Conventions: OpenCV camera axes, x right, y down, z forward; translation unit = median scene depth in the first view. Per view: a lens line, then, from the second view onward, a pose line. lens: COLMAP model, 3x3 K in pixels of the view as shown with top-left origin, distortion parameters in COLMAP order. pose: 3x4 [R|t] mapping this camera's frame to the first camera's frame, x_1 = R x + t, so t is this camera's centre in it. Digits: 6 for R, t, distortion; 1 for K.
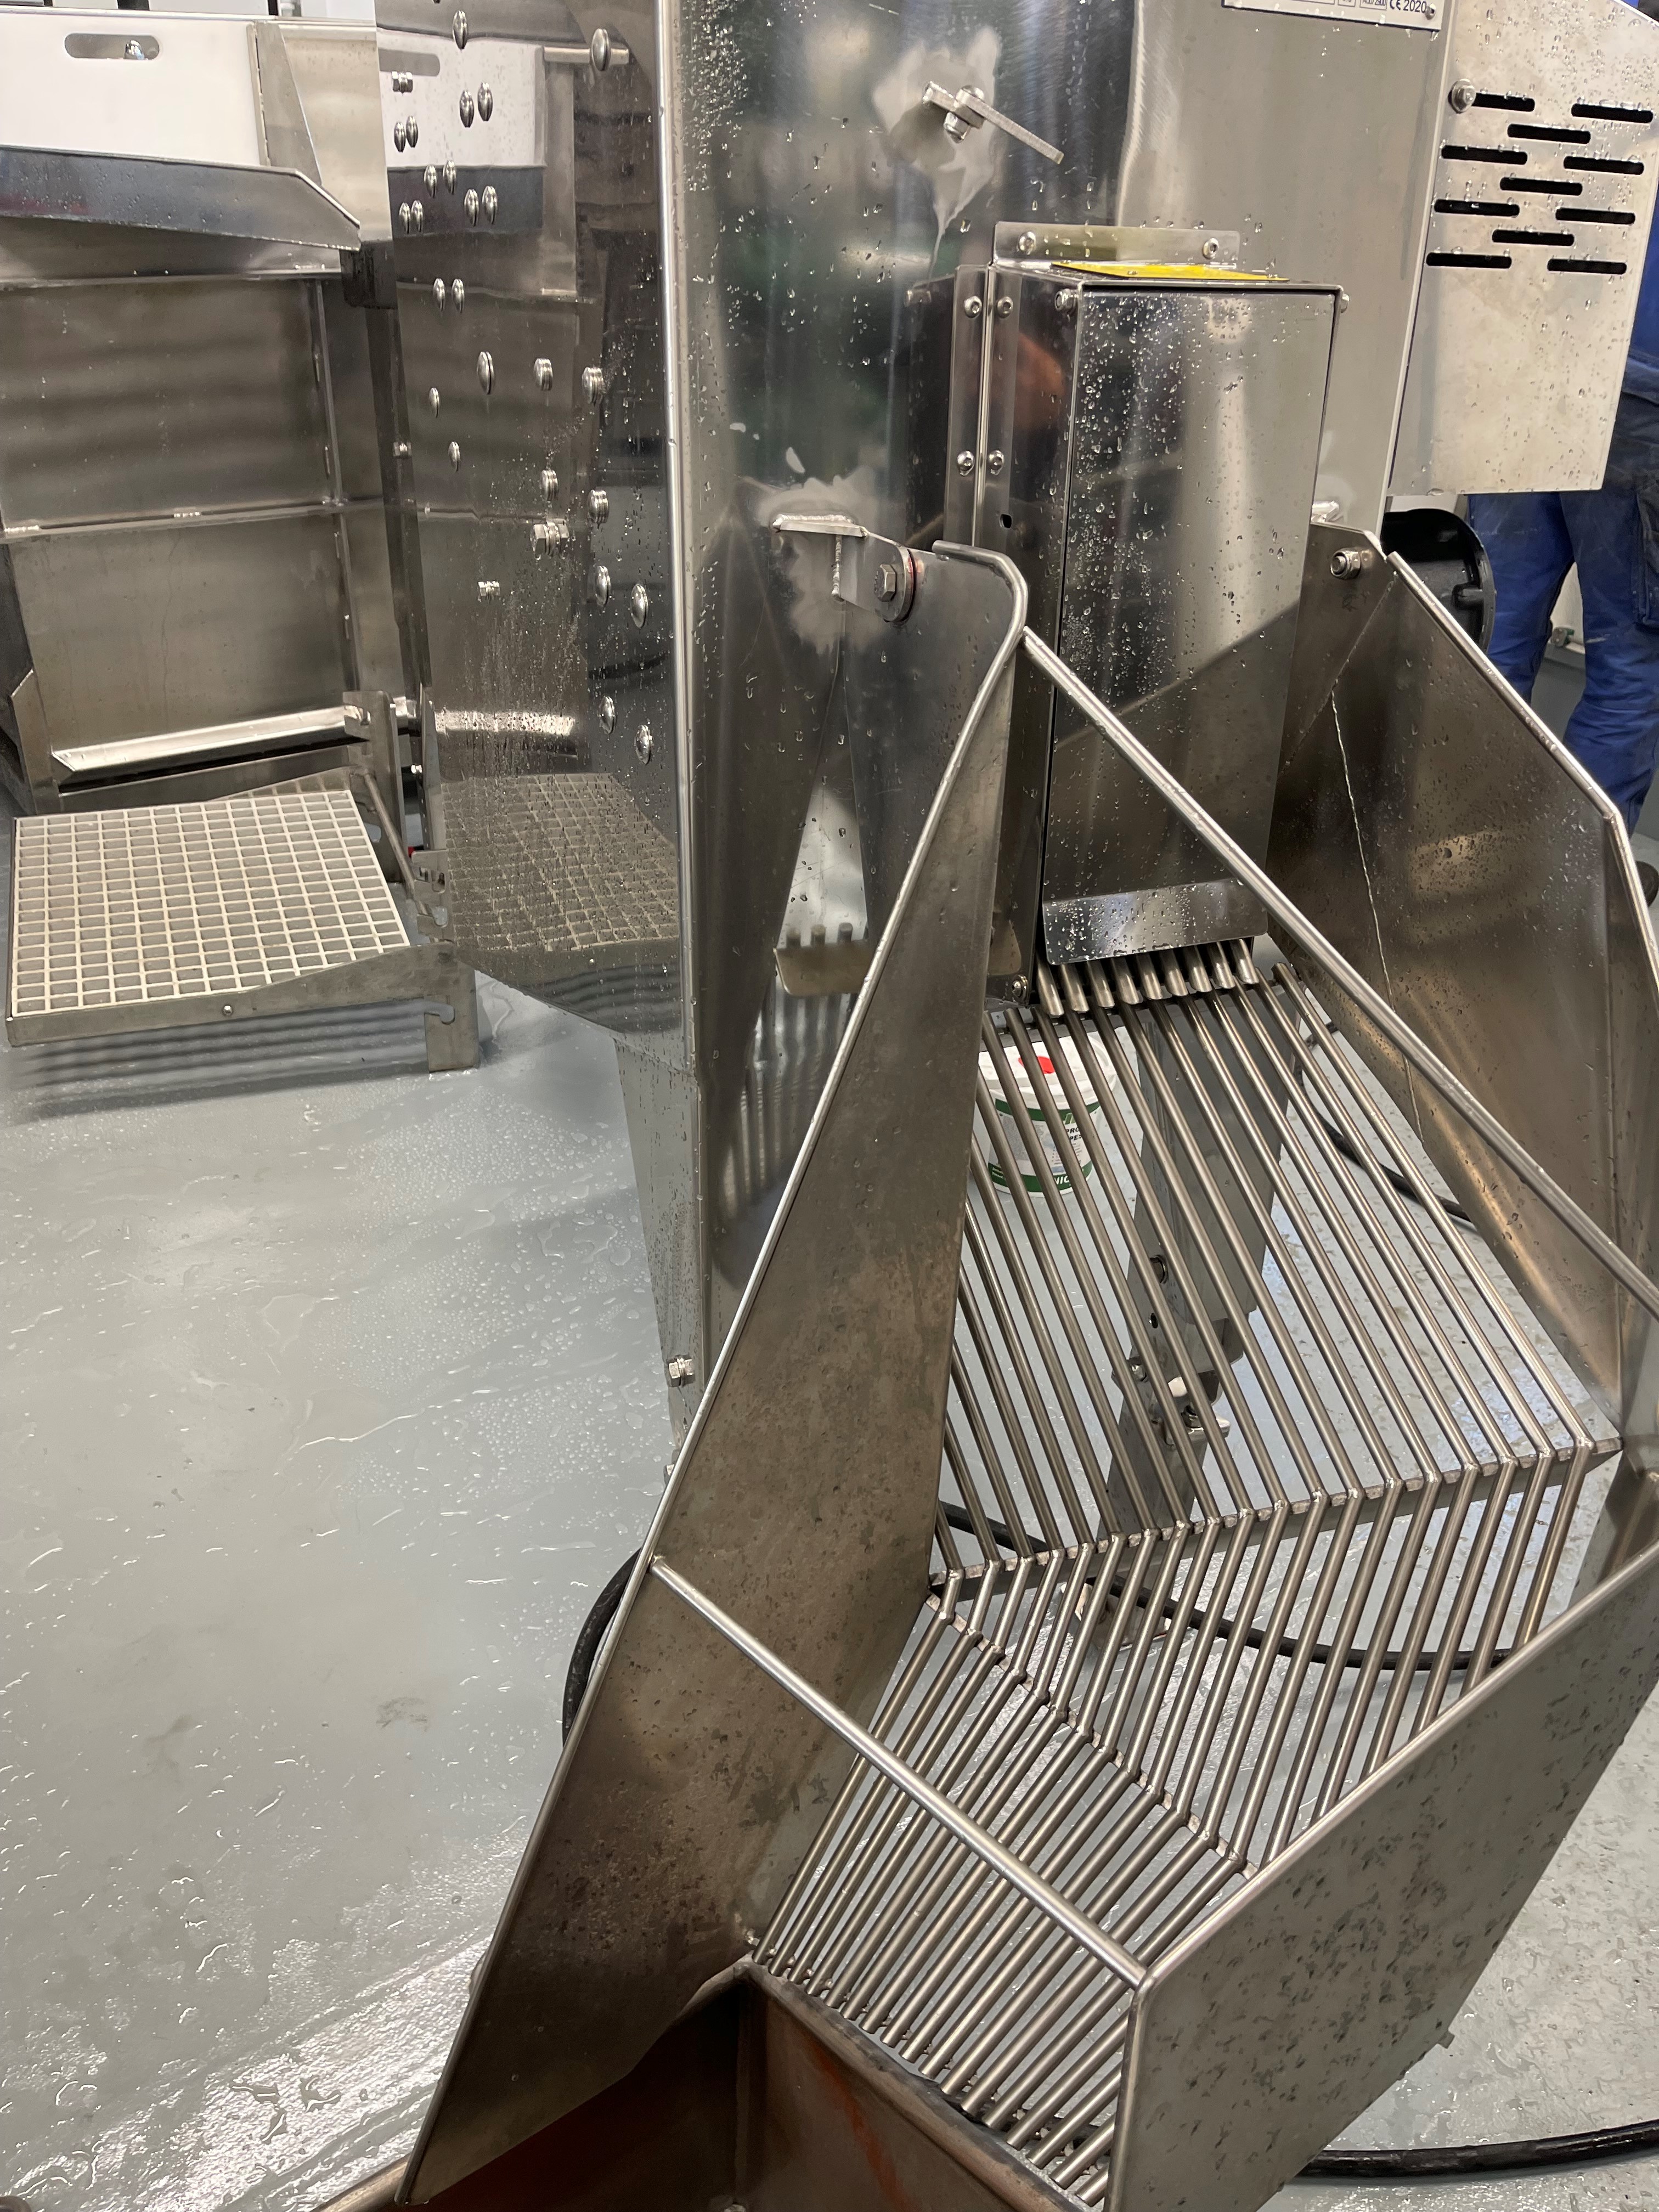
lens RADIAL K [[1664.2, 0, 854.7], [0, 1664.2, 1103.2], [0, 0, 1]] dist [0.052263, -0.068691]
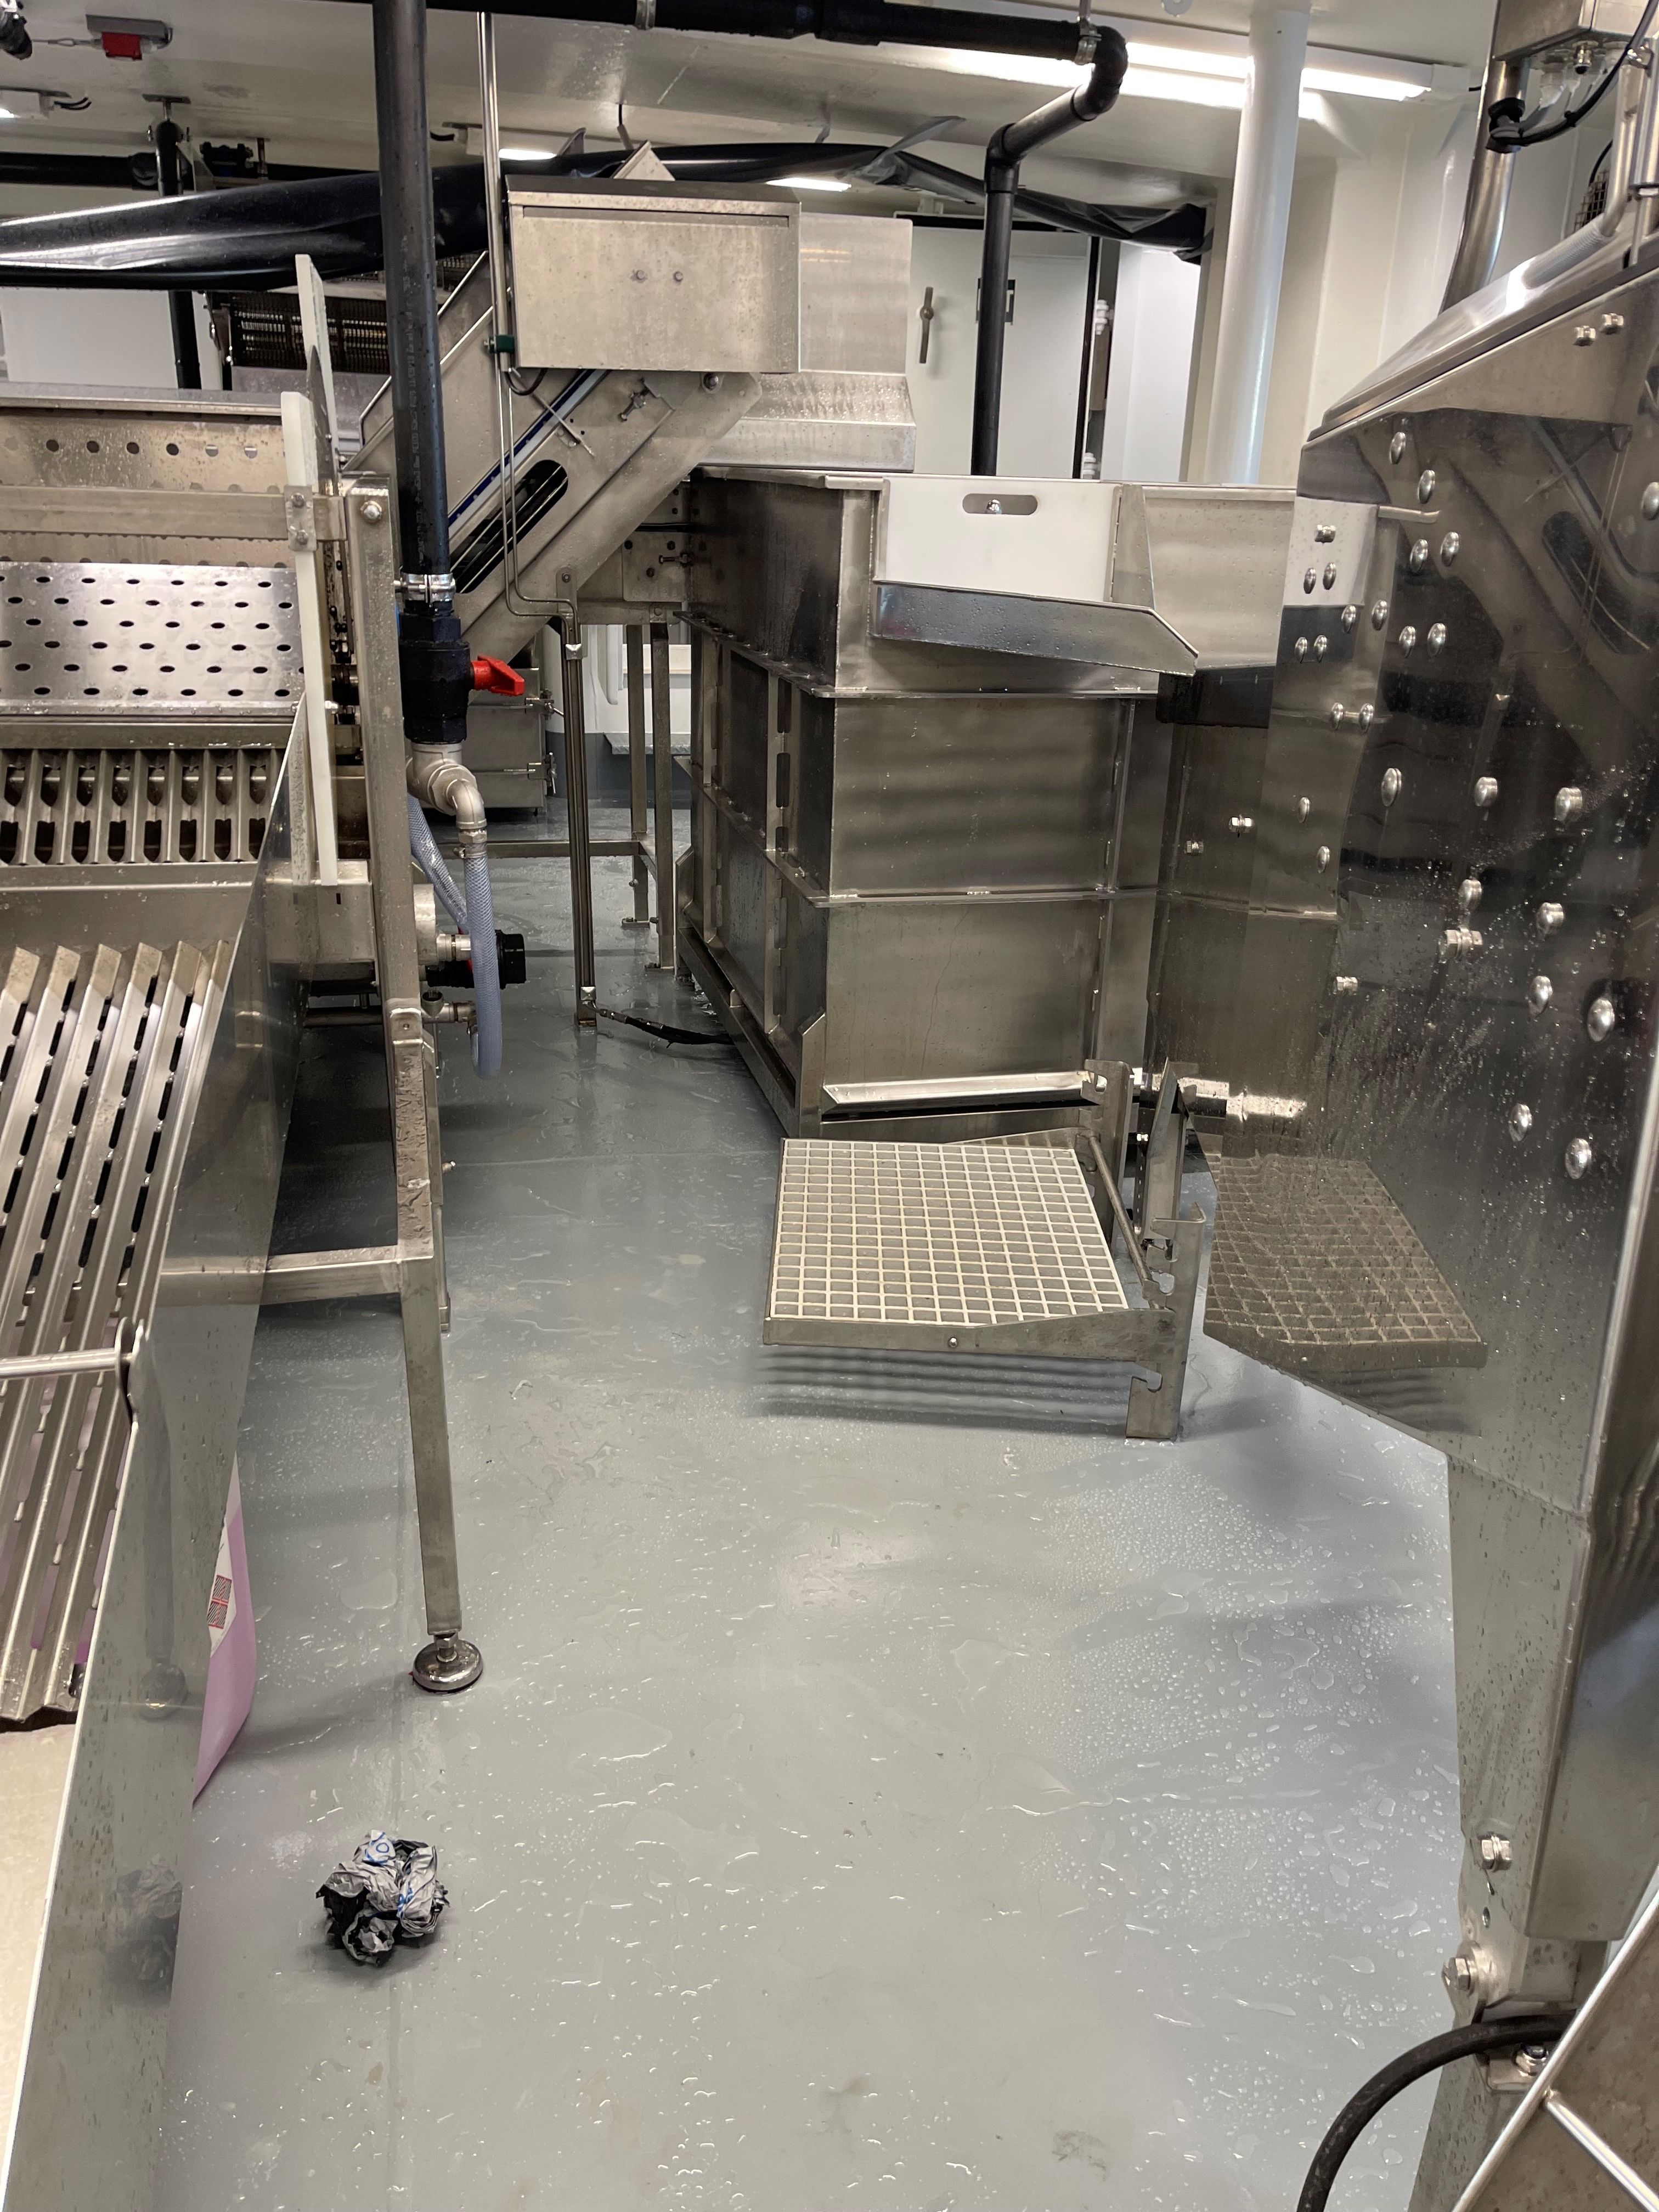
lens RADIAL K [[1664.2, 0, 846.6], [0, 1664.2, 1116.8], [0, 0, 1]] dist [0.052263, -0.068691]
pose [[0.928215, 0.114864, -0.353870, -0.157231], [-0.186730, 0.966504, -0.176077, 0.006509], [0.321791, 0.229515, 0.918571, -0.012136]]
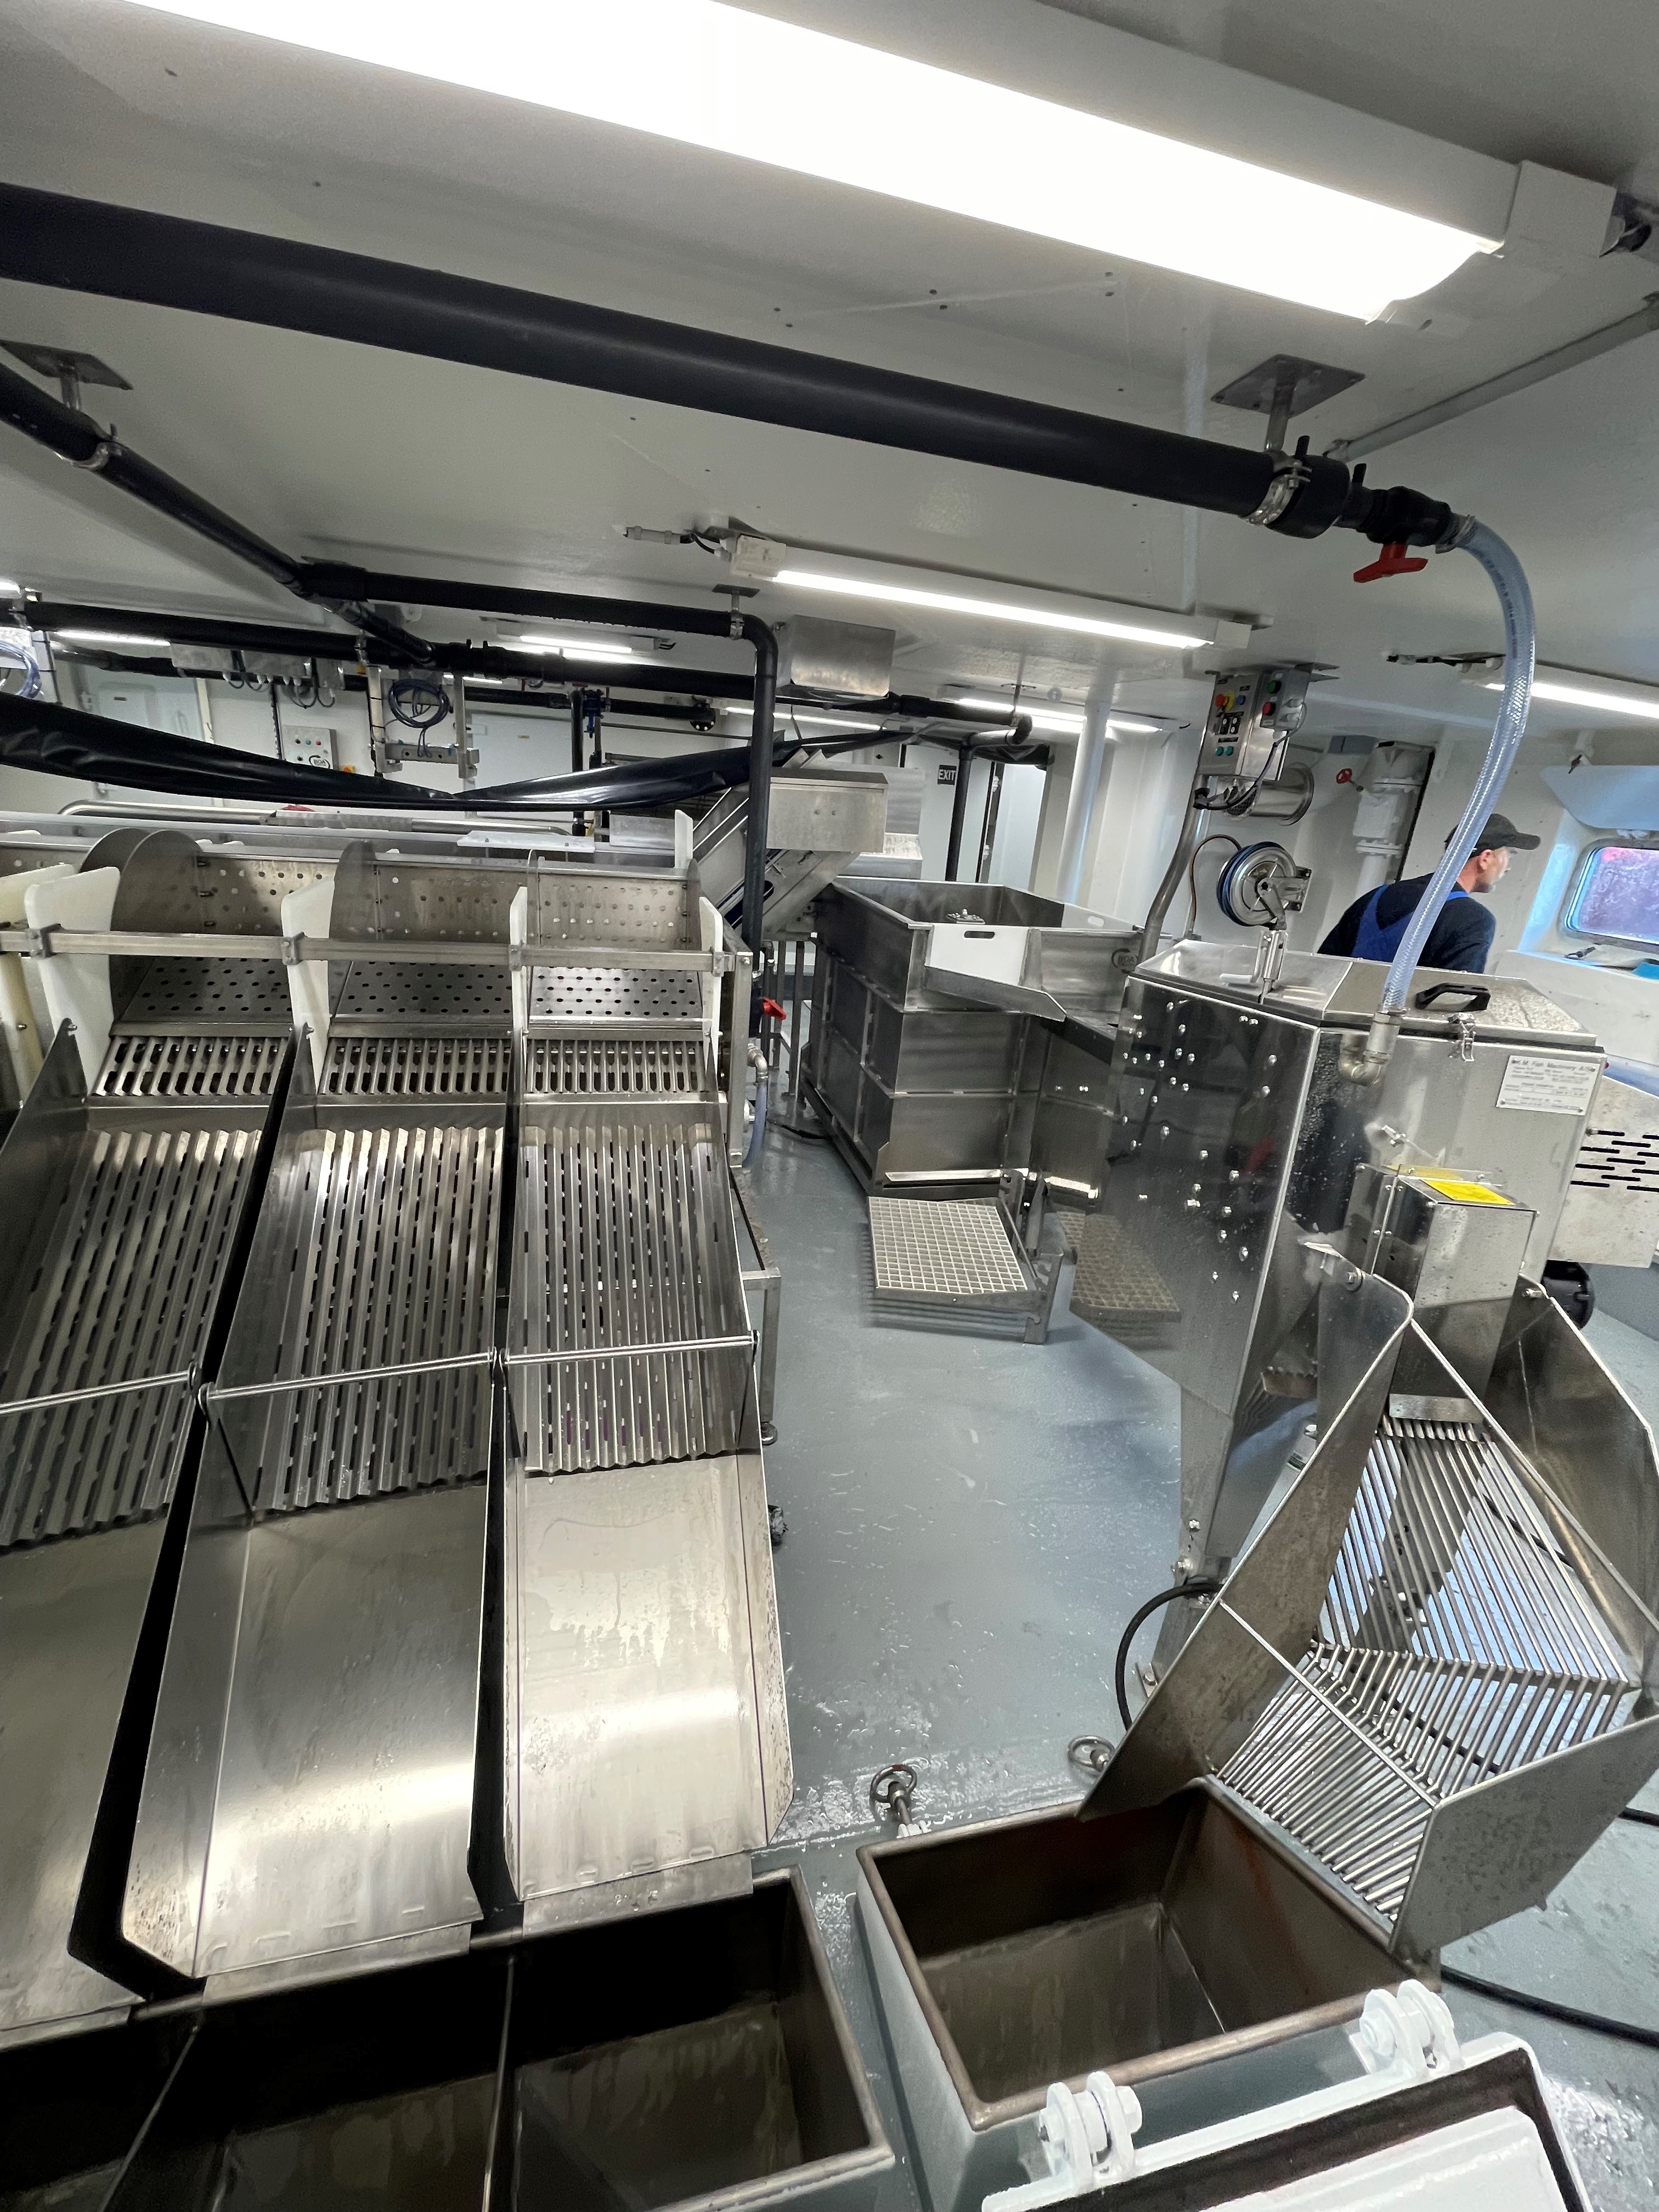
lens RADIAL K [[886.9, 0, 824.1], [0, 886.9, 1096.7], [0, 0, 1]] dist [-0.004488, 0.001586]
pose [[0.926553, 0.149712, -0.345089, -0.269481], [-0.228503, 0.952738, -0.200193, -0.068584], [0.298808, 0.264343, 0.916971, -0.622037]]
